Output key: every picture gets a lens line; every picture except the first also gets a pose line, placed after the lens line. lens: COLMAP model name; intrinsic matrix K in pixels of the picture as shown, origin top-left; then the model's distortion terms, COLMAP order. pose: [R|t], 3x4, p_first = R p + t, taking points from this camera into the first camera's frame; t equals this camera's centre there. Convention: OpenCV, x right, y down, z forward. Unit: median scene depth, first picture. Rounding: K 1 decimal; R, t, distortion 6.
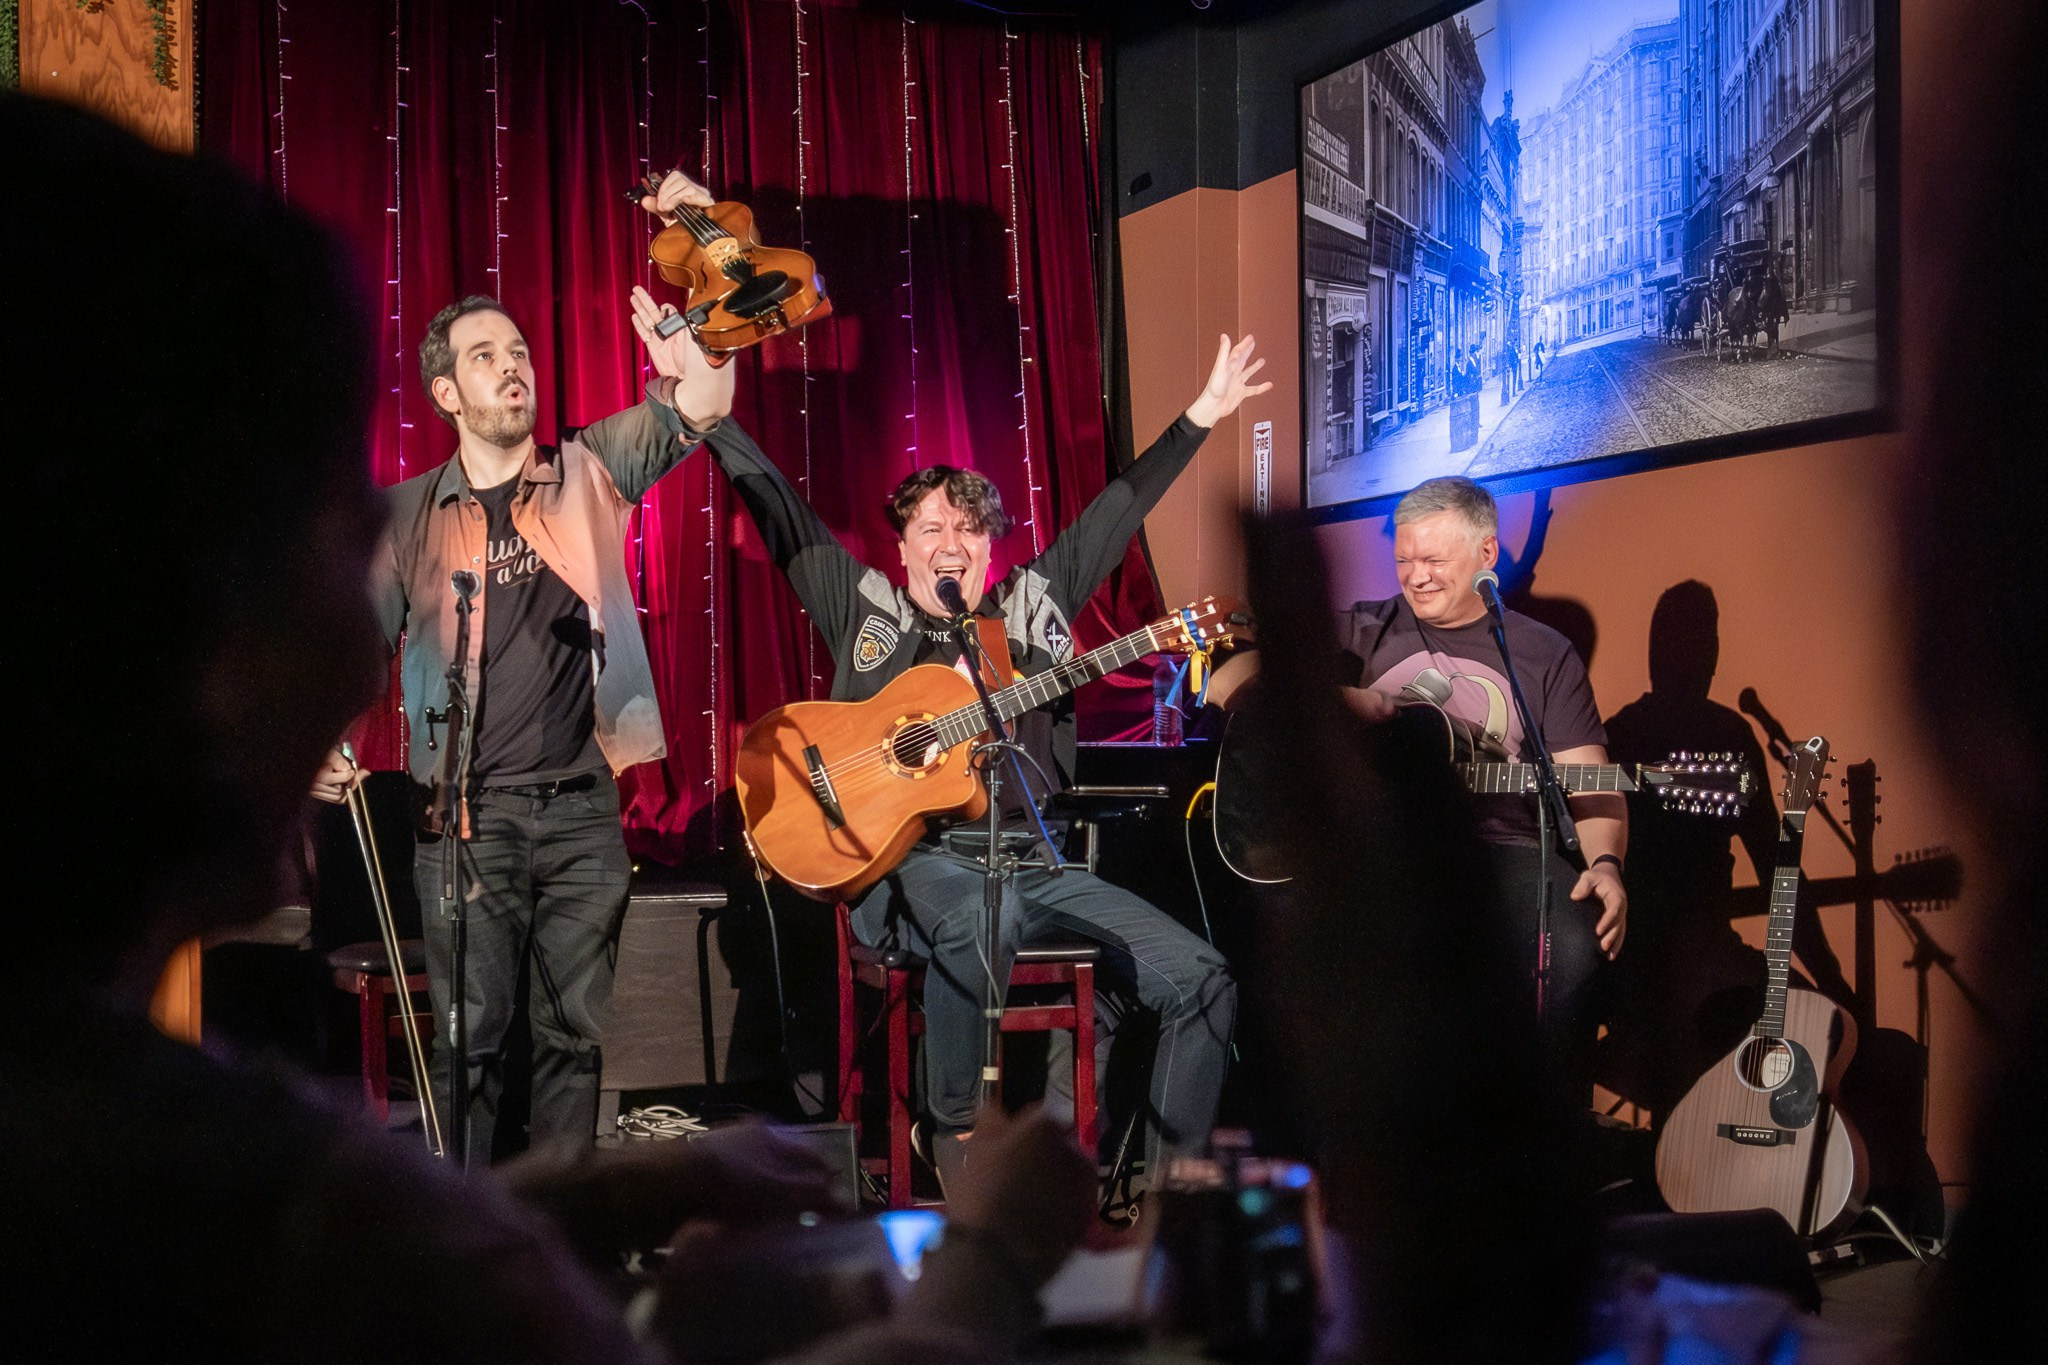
lens RADIAL K [[2510.1, 0, 931.8], [0, 2510.1, 834.9], [0, 0, 1]] dist [-0.000505, 0.003314]
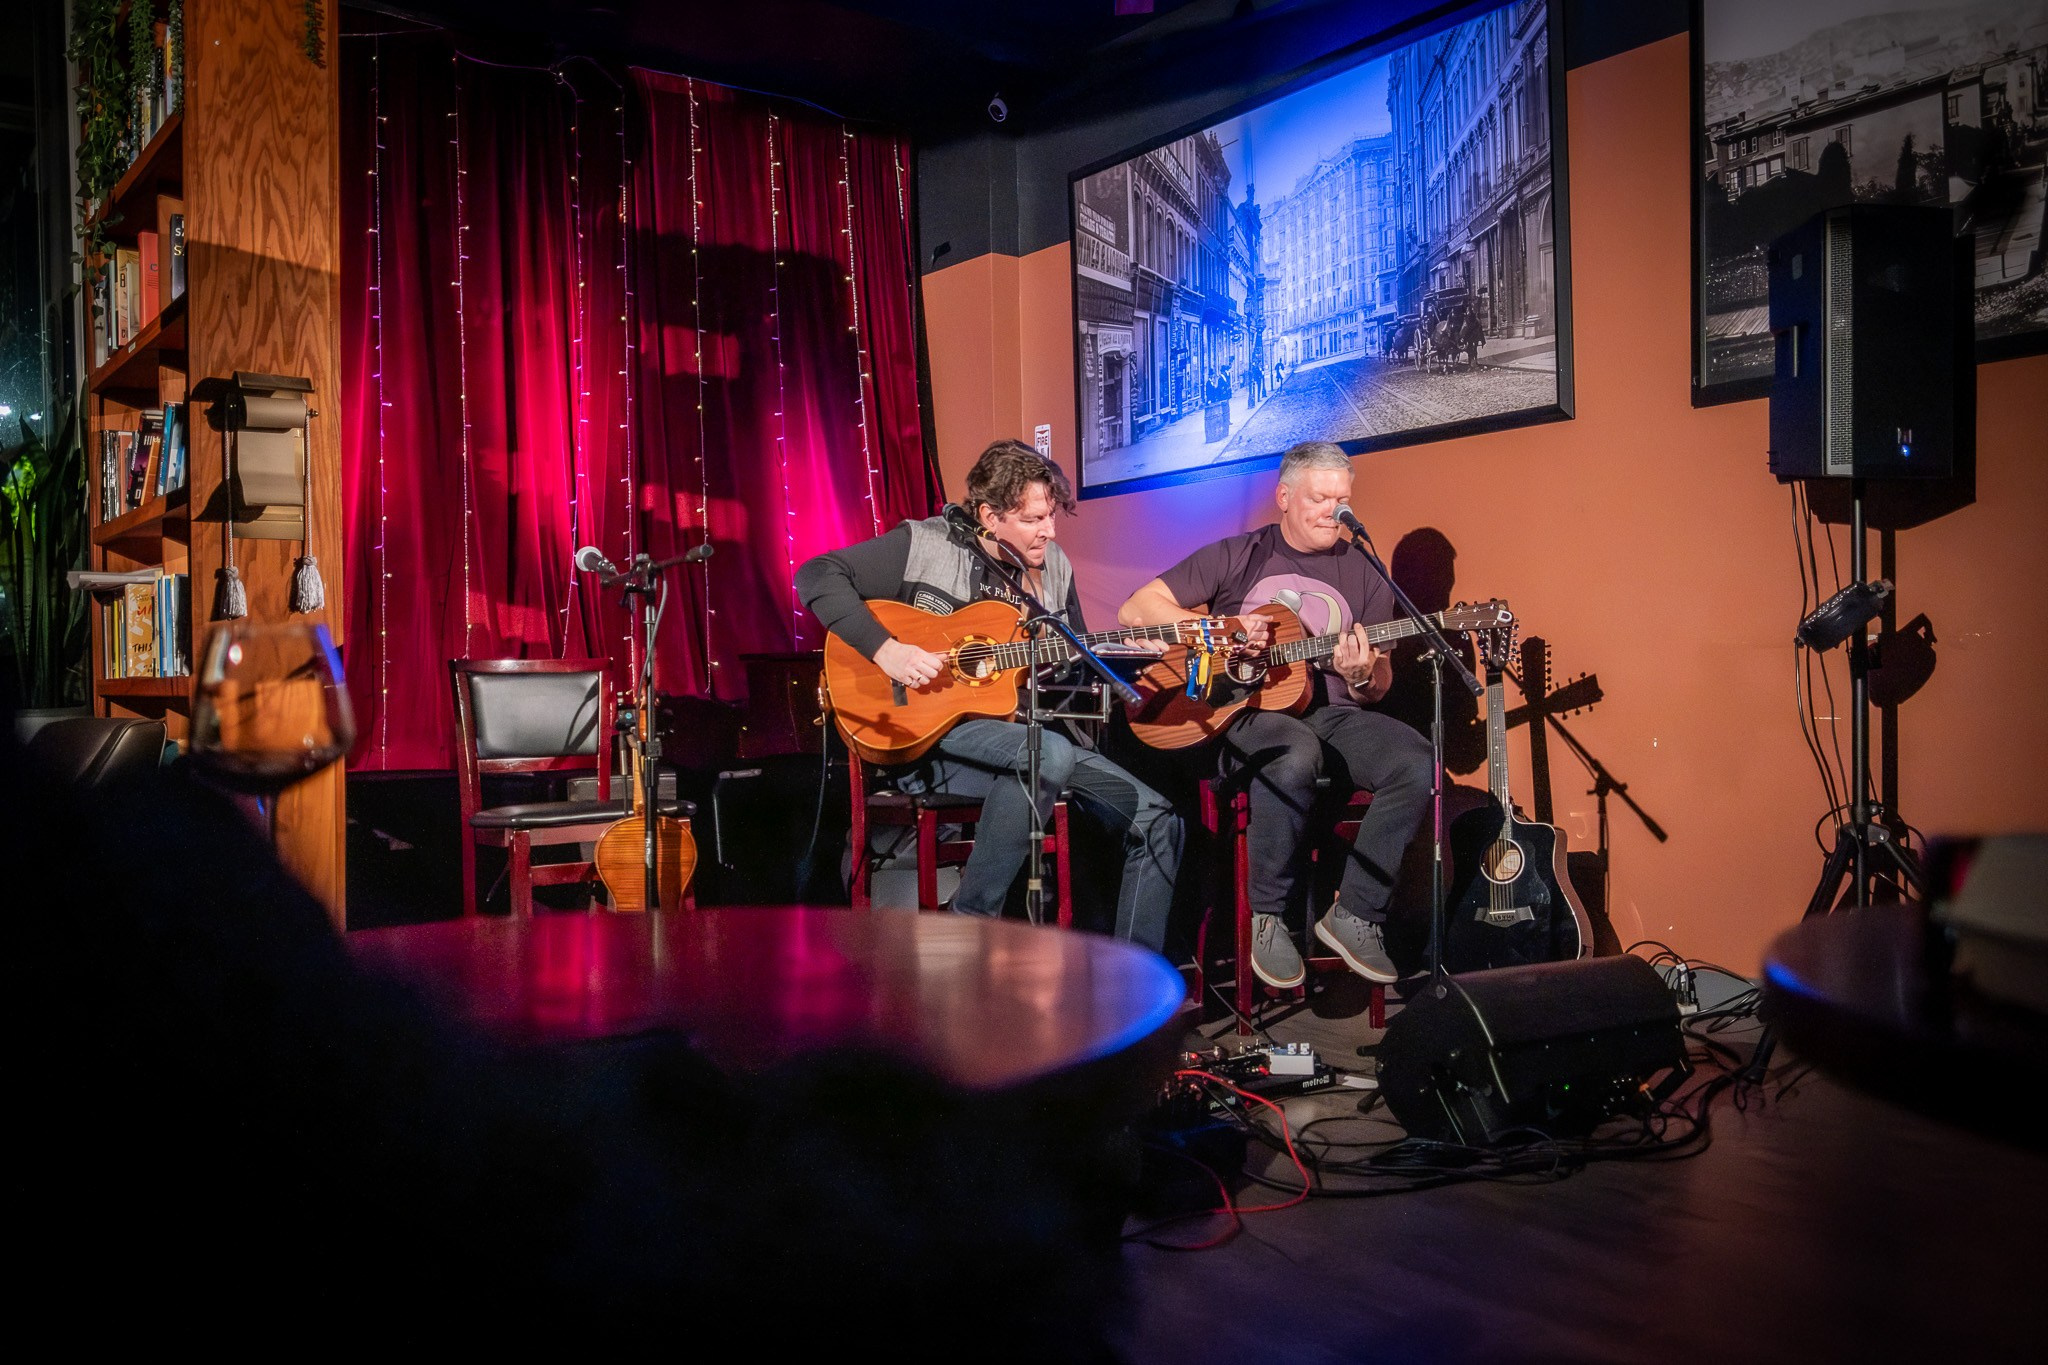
lens RADIAL K [[1763.3, 0, 1066.2], [0, 1763.3, 708.4], [0, 0, 1]] dist [-0.006310, 0.004972]
pose [[0.965025, -0.012461, 0.261860, -0.130929], [0.021306, 0.999293, -0.030964, 0.023515], [-0.261290, 0.035460, 0.964609, 0.091905]]
